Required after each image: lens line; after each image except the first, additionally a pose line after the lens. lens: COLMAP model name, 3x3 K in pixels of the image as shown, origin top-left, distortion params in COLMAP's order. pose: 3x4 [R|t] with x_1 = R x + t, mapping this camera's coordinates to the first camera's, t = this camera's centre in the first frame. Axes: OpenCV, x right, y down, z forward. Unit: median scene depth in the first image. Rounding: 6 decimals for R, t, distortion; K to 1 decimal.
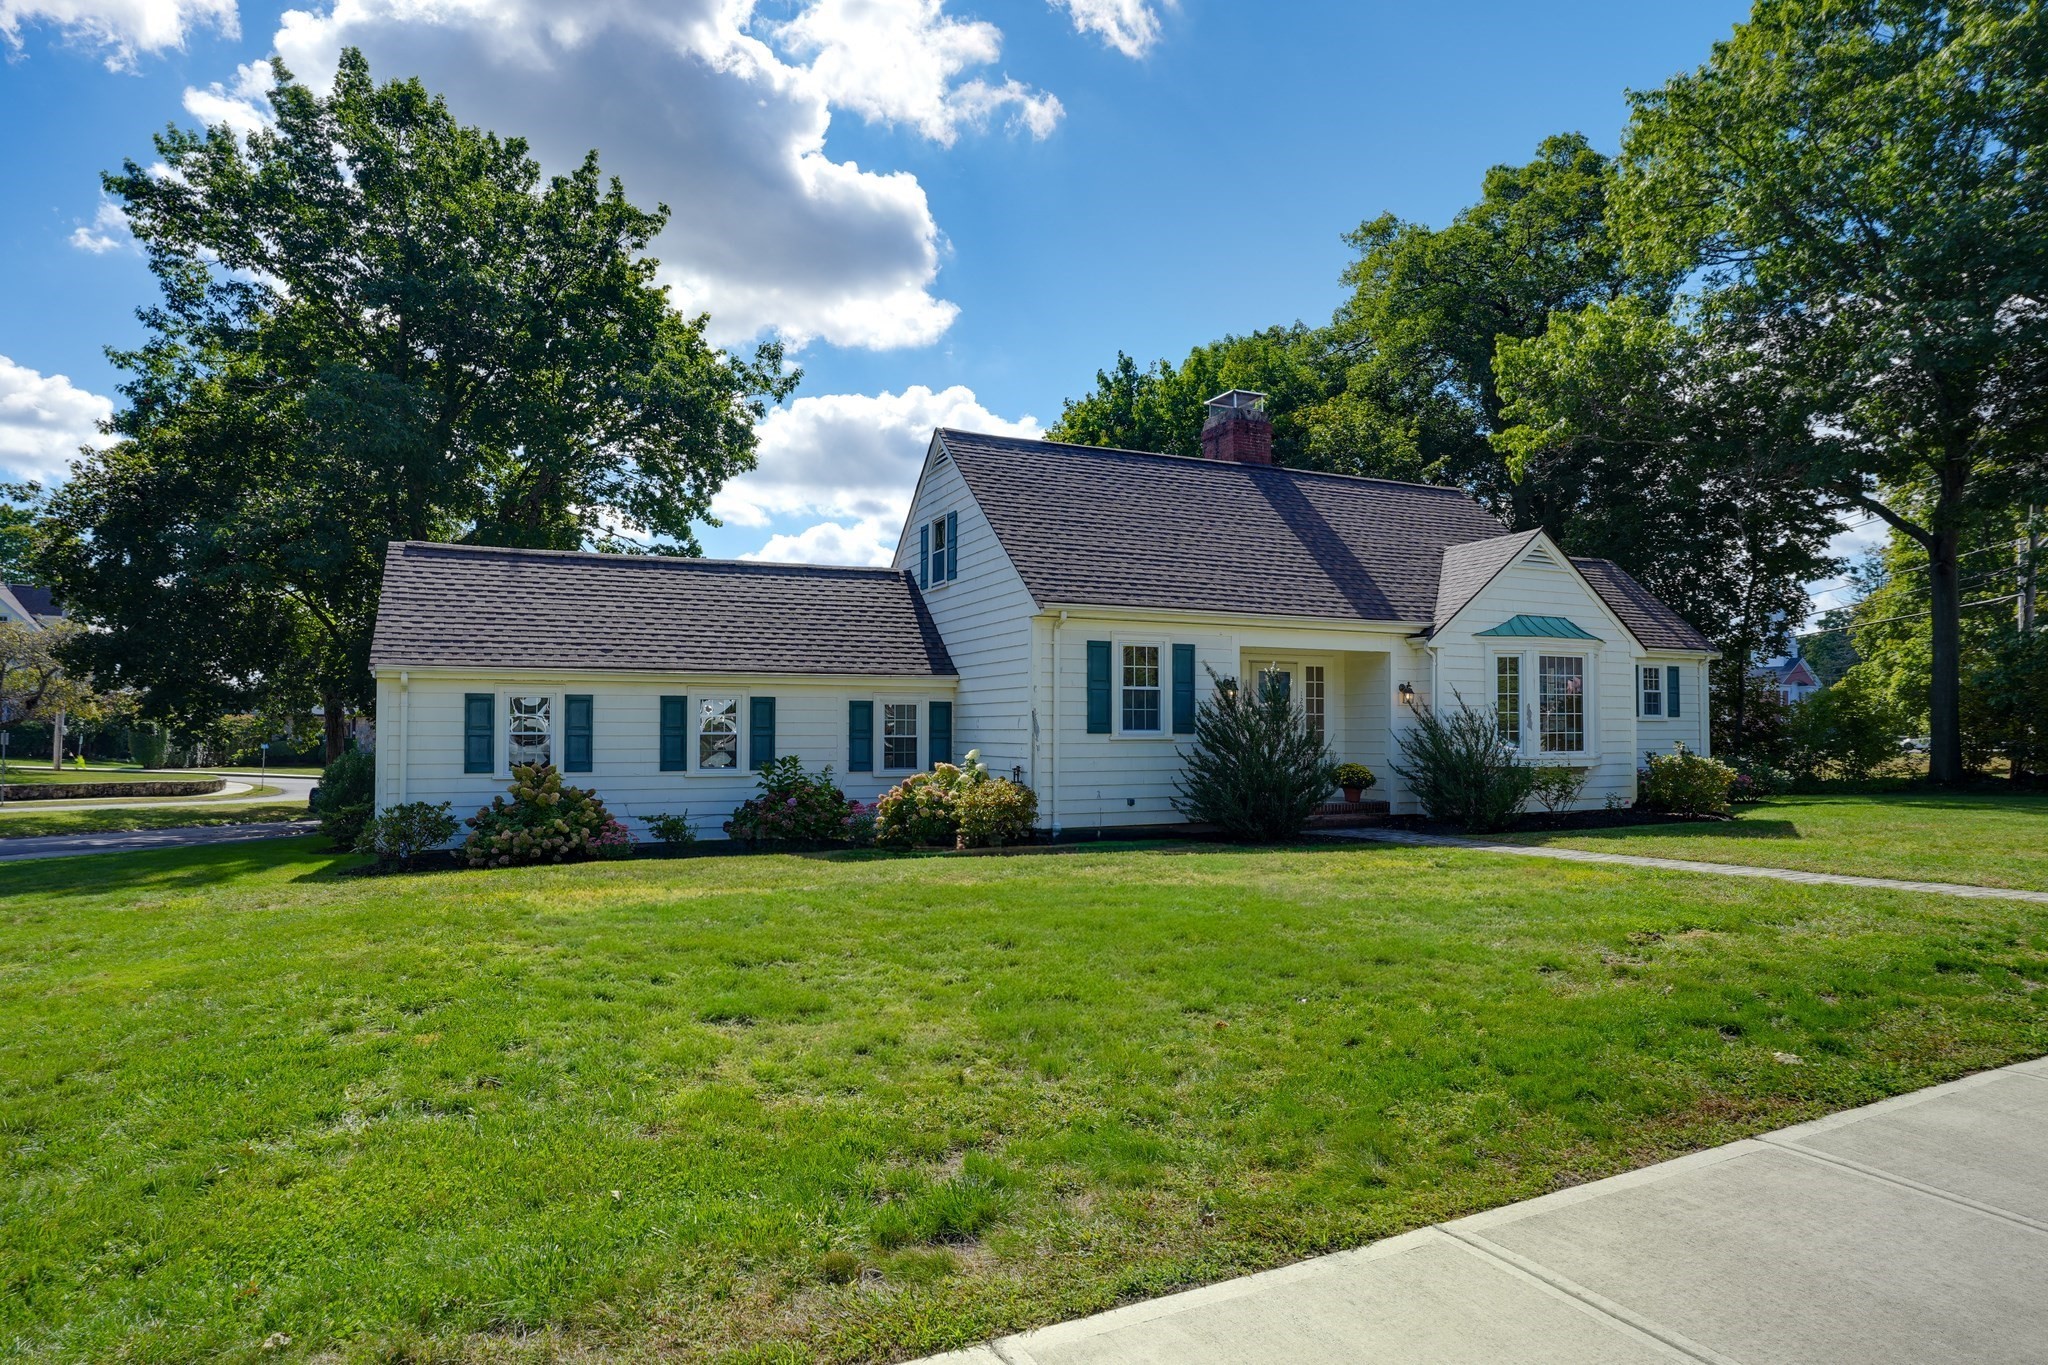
lens RADIAL K [[1063.7, 0, 1024.0], [0, 1063.7, 682.5], [0, 0, 1]] dist [-0.059172, -0.000131]
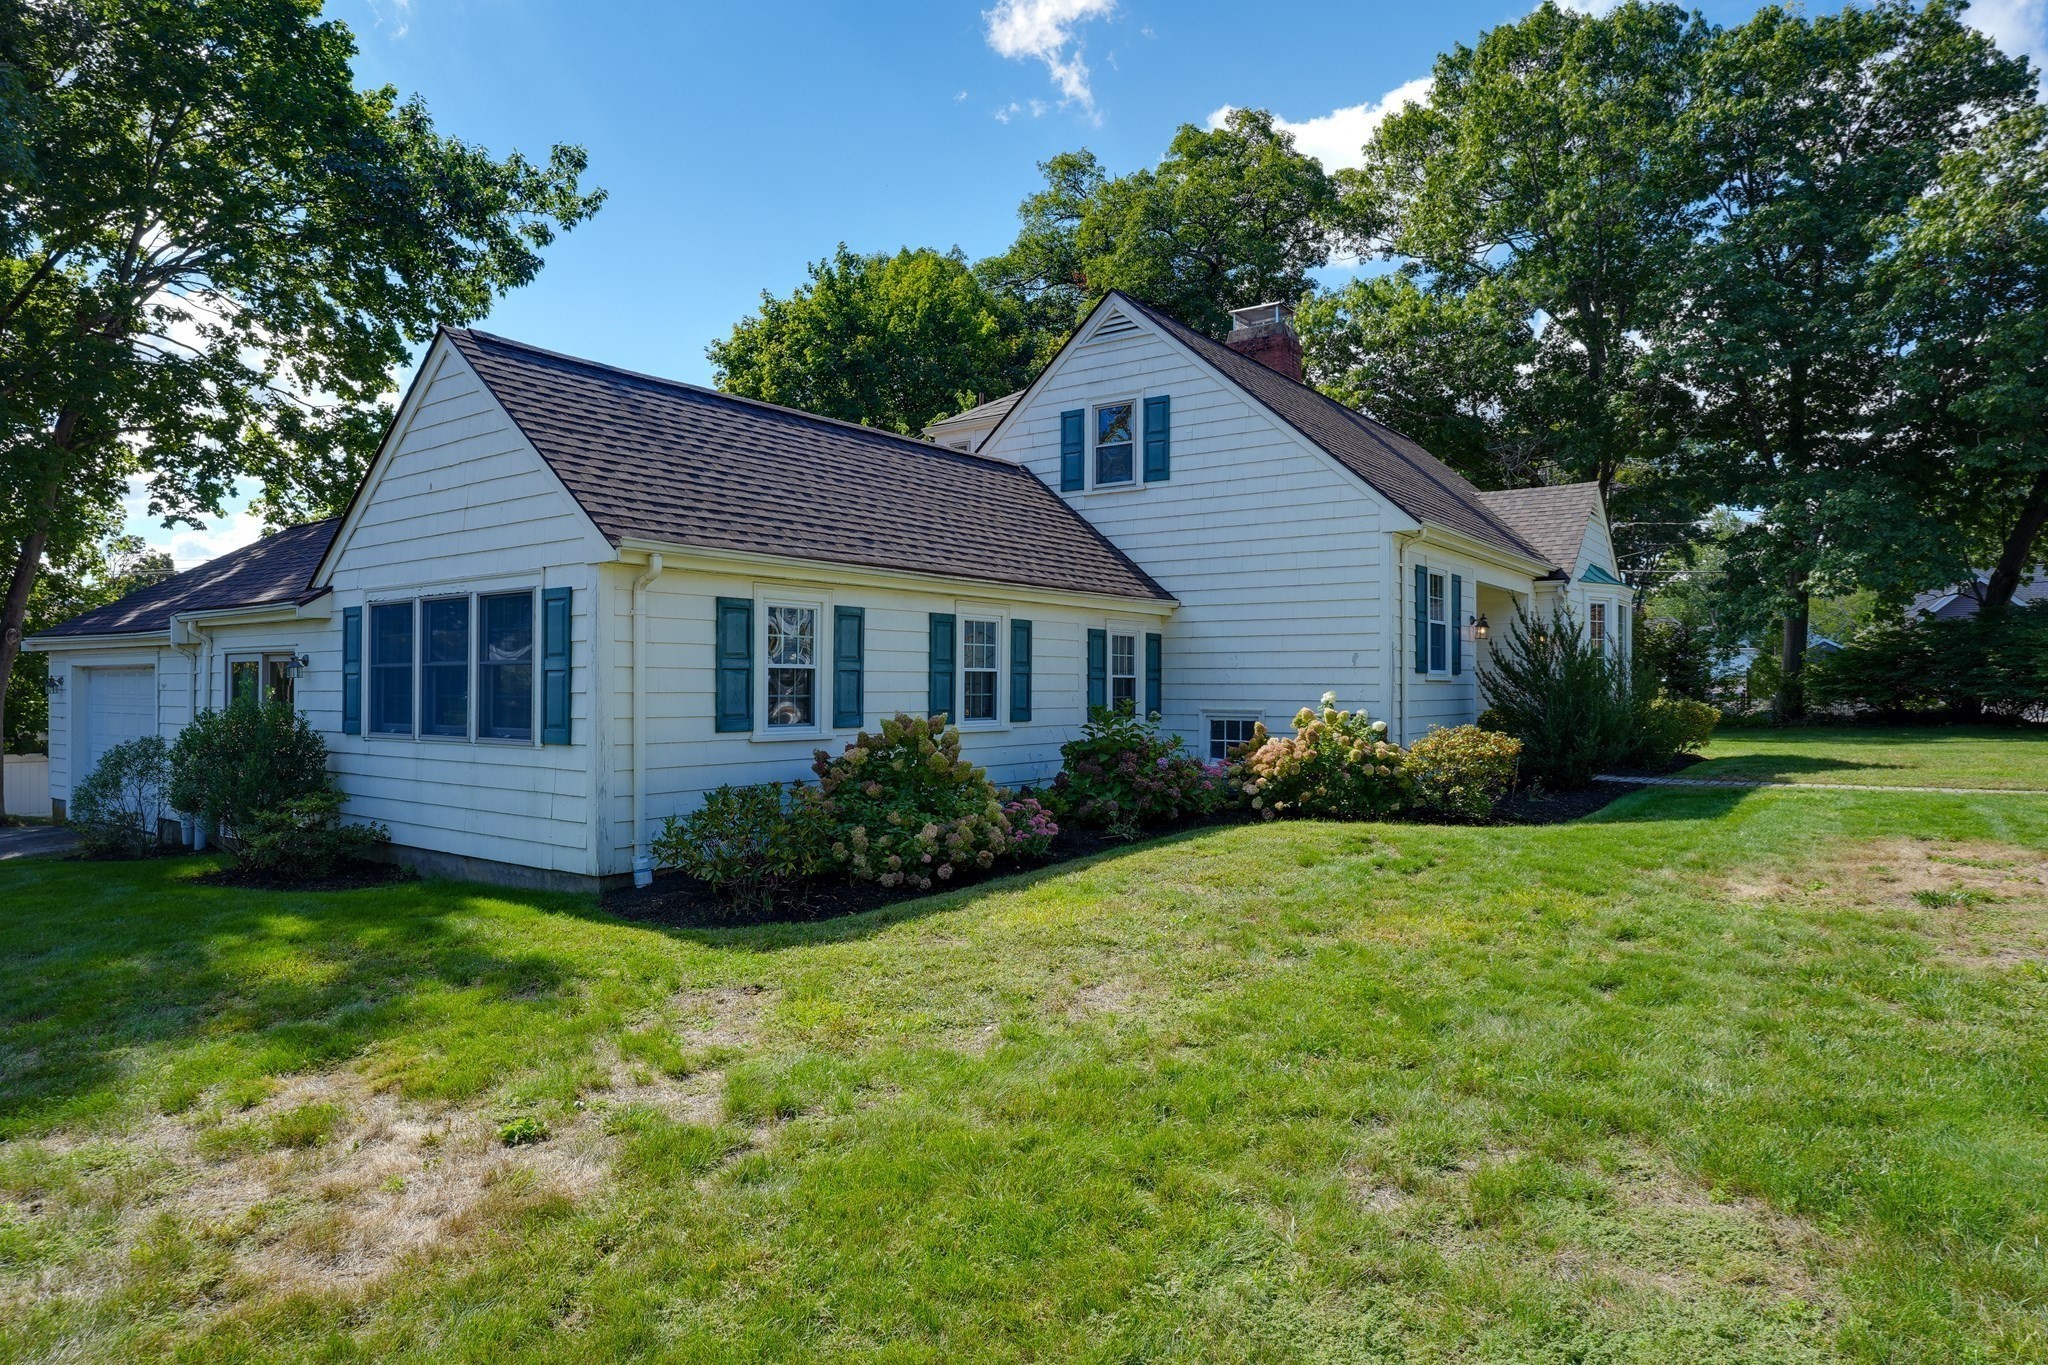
lens RADIAL K [[1132.1, 0, 1027.9], [0, 1132.1, 684.8], [0, 0, 1]] dist [-0.070351, 0.031301]
pose [[0.887128, 0.000837, 0.461523, -0.528052], [-0.018425, 0.999265, 0.033604, 0.027983], [-0.461156, -0.038315, 0.886491, 0.285398]]
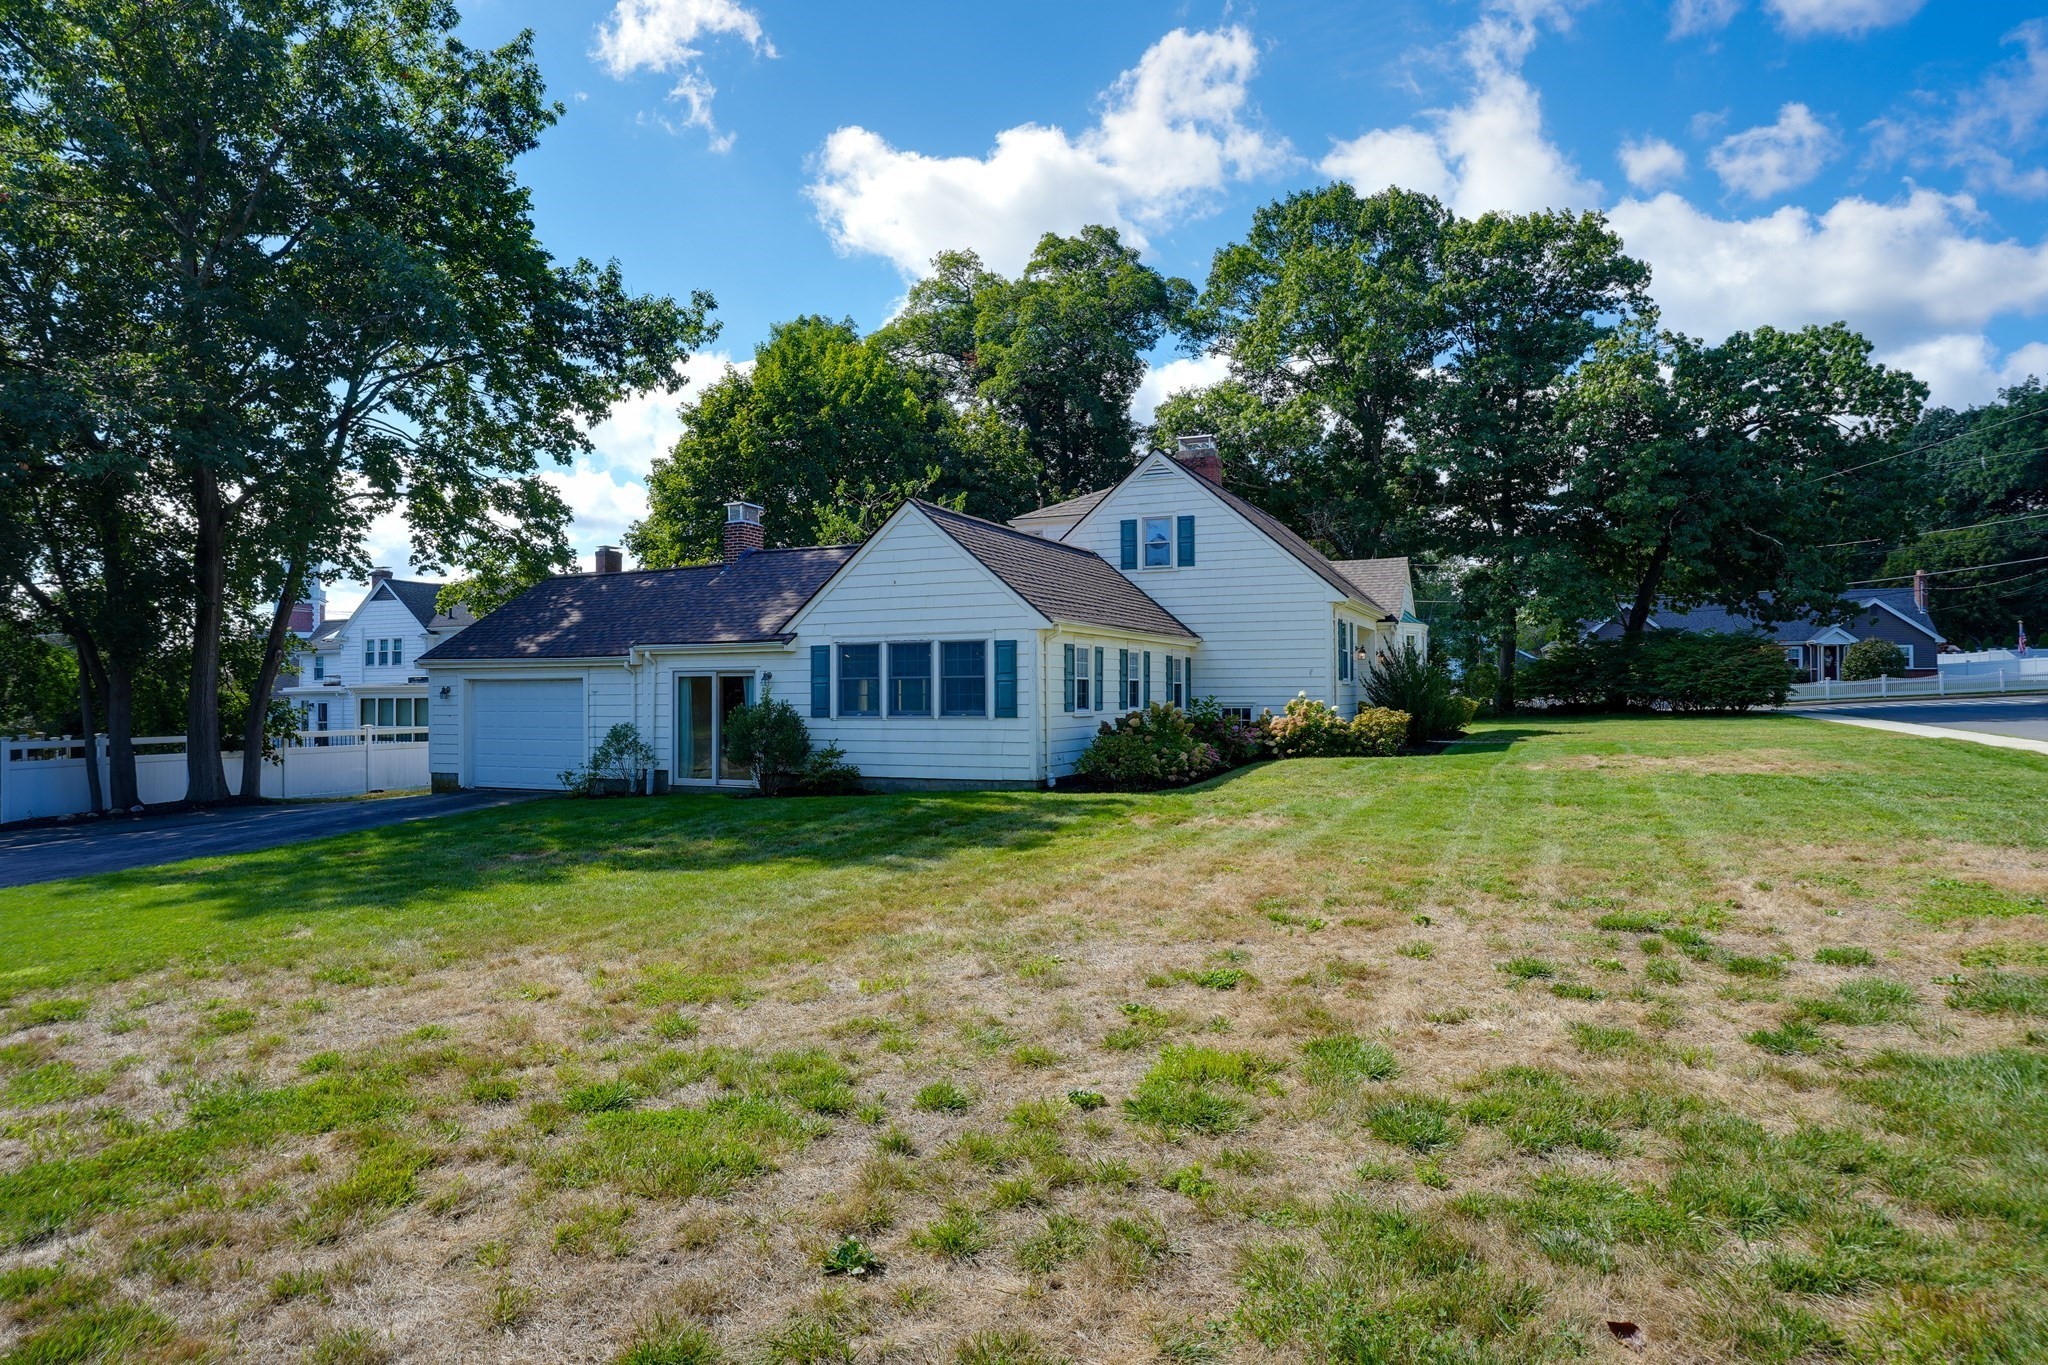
lens RADIAL K [[1063.7, 0, 1024.0], [0, 1063.7, 682.5], [0, 0, 1]] dist [-0.059172, -0.000131]
pose [[0.783273, -0.000017, 0.621677, -1.028699], [-0.017021, 0.999625, 0.021473, 0.023104], [-0.621444, -0.027401, 0.782979, 0.079925]]
